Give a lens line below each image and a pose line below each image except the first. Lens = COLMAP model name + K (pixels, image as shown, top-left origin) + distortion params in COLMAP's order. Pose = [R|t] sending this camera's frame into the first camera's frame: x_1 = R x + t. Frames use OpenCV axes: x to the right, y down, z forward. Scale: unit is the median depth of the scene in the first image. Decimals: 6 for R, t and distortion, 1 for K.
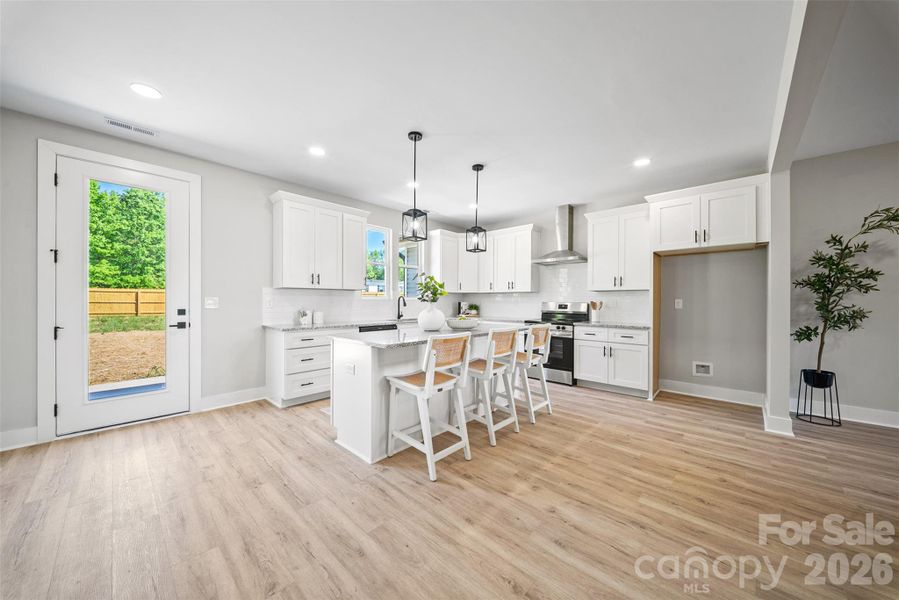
lens RADIAL K [[316.2, 0, 448.1], [0, 316.2, 300.7], [0, 0, 1]] dist [0.008132, -0.006763]
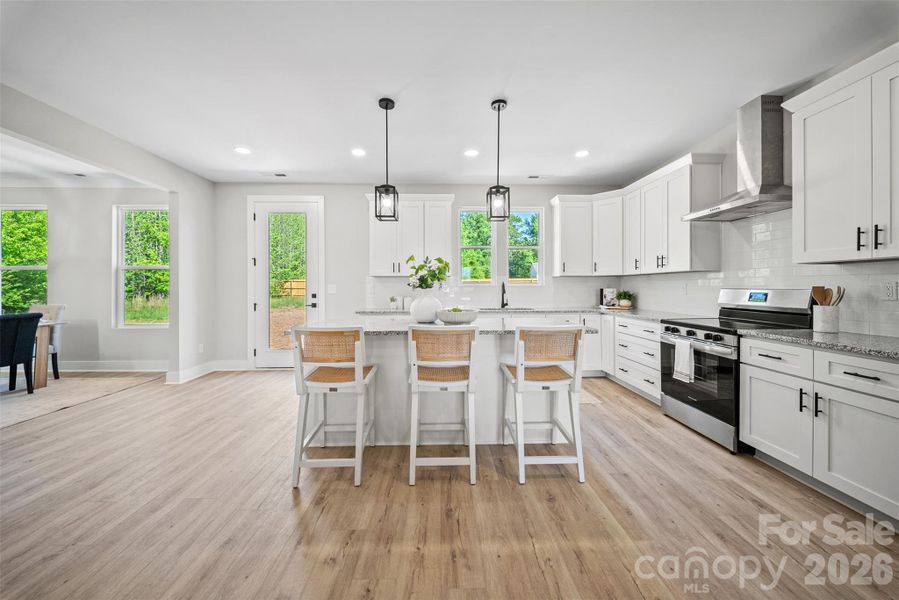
lens RADIAL K [[317.8, 0, 448.8], [0, 317.8, 287.5], [0, 0, 1]] dist [0.008182, -0.006304]
pose [[0.705279, -0.003151, -0.708922, 0.594089], [0.004200, 0.999991, -0.000265, 0.001849], [0.708917, -0.002791, 0.705286, 0.440547]]
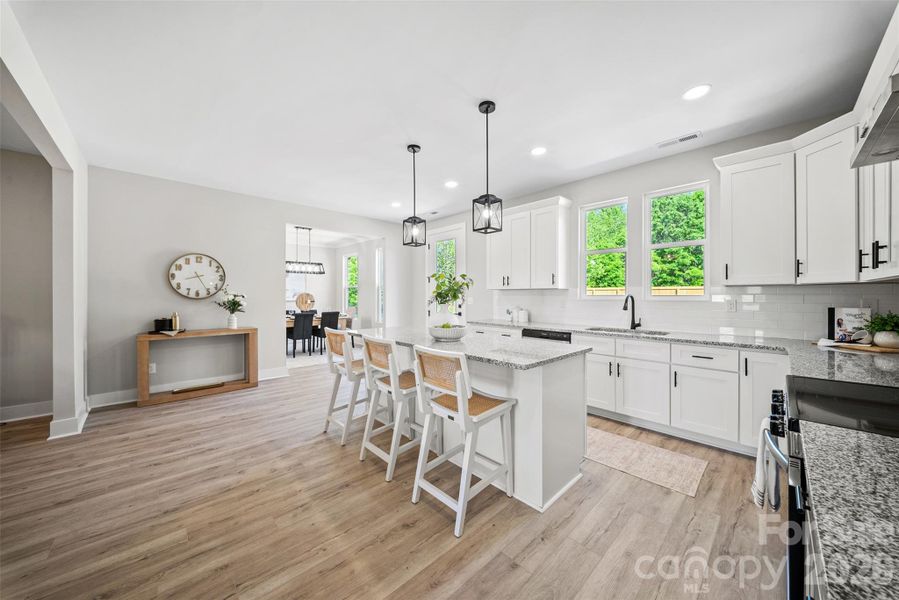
lens RADIAL K [[316.0, 0, 448.8], [0, 316.0, 295.7], [0, 0, 1]] dist [-0.006561, -0.000307]
pose [[-0.059192, -0.000614, -0.998246, 0.856951], [0.000484, 1.000000, -0.000643, -0.019052], [0.998247, -0.000521, -0.059191, 1.066678]]
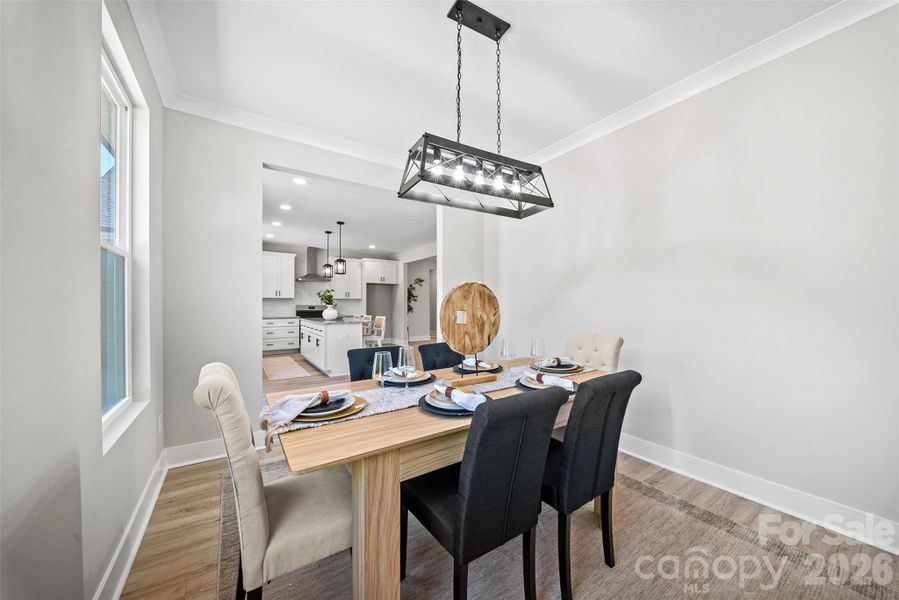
lens RADIAL K [[314.9, 0, 452.8], [0, 314.9, 304.7], [0, 0, 1]] dist [0.000607, -0.006363]
pose [[0.209913, -0.003995, 0.977712, -1.735870], [-0.000046, 0.999992, 0.004095, -0.004812], [-0.977720, -0.000904, 0.209911, -0.113170]]
